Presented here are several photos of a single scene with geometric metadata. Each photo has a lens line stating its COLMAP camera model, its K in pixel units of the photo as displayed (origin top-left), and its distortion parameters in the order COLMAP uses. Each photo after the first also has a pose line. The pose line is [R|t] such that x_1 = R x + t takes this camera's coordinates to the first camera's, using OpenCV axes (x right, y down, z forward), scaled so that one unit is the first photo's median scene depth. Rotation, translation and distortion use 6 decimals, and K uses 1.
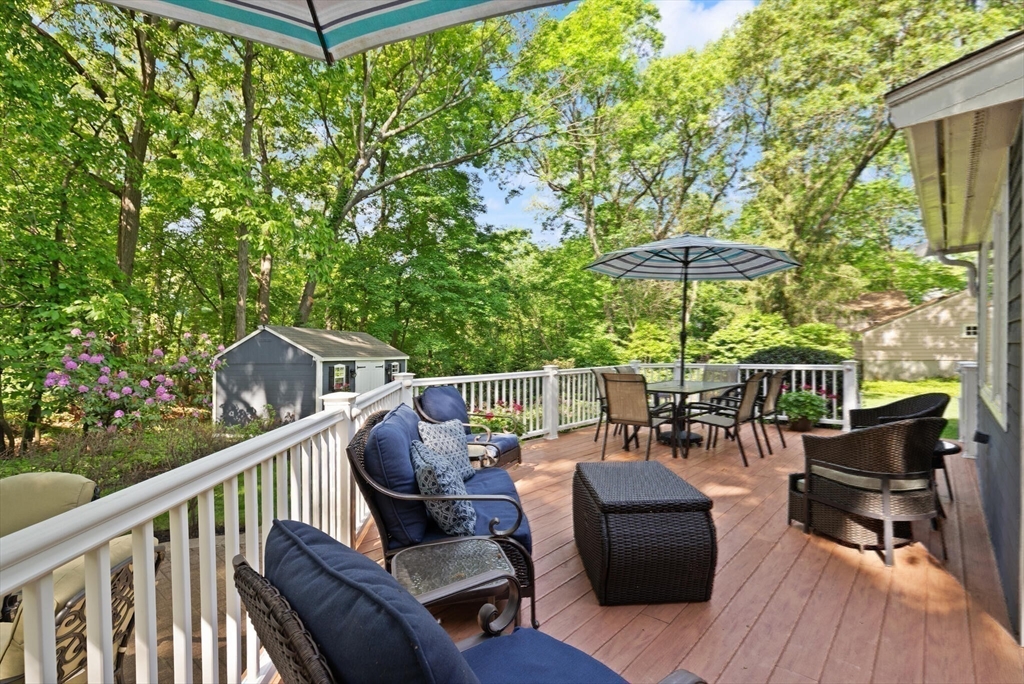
lens RADIAL K [[481.9, 0, 512.2], [0, 481.9, 347.2], [0, 0, 1]] dist [0.016540, 0.000132]
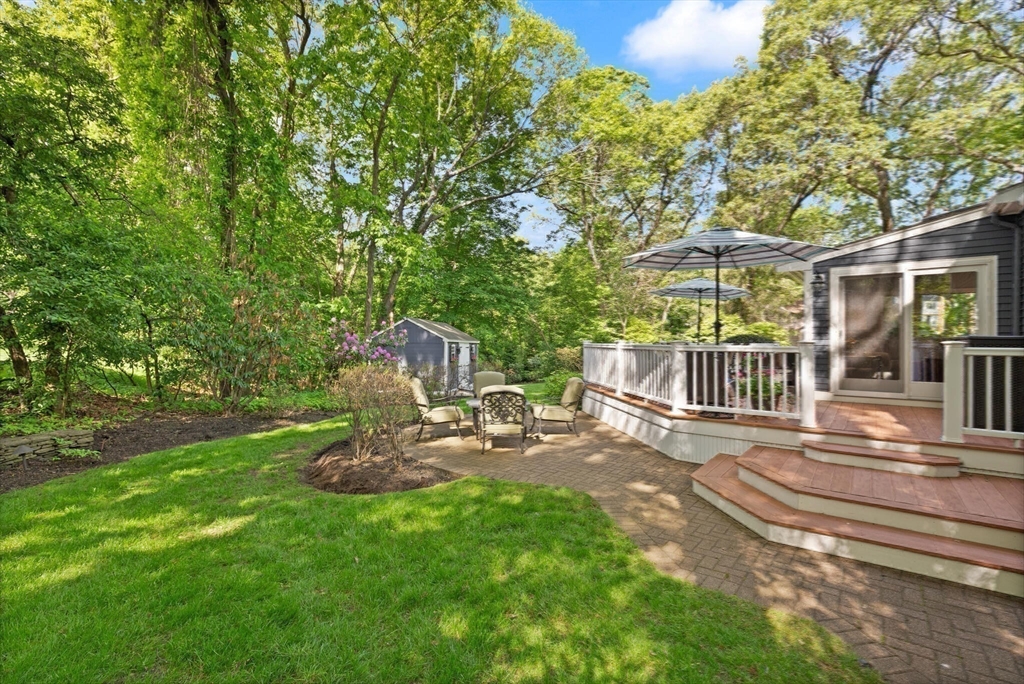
lens RADIAL K [[475.2, 0, 514.3], [0, 475.2, 331.7], [0, 0, 1]] dist [0.012595, -0.000143]
pose [[0.997088, 0.014650, 0.074843, -0.142928], [-0.013135, 0.999699, -0.020703, 0.012355], [-0.075124, 0.019659, 0.996980, -0.234839]]
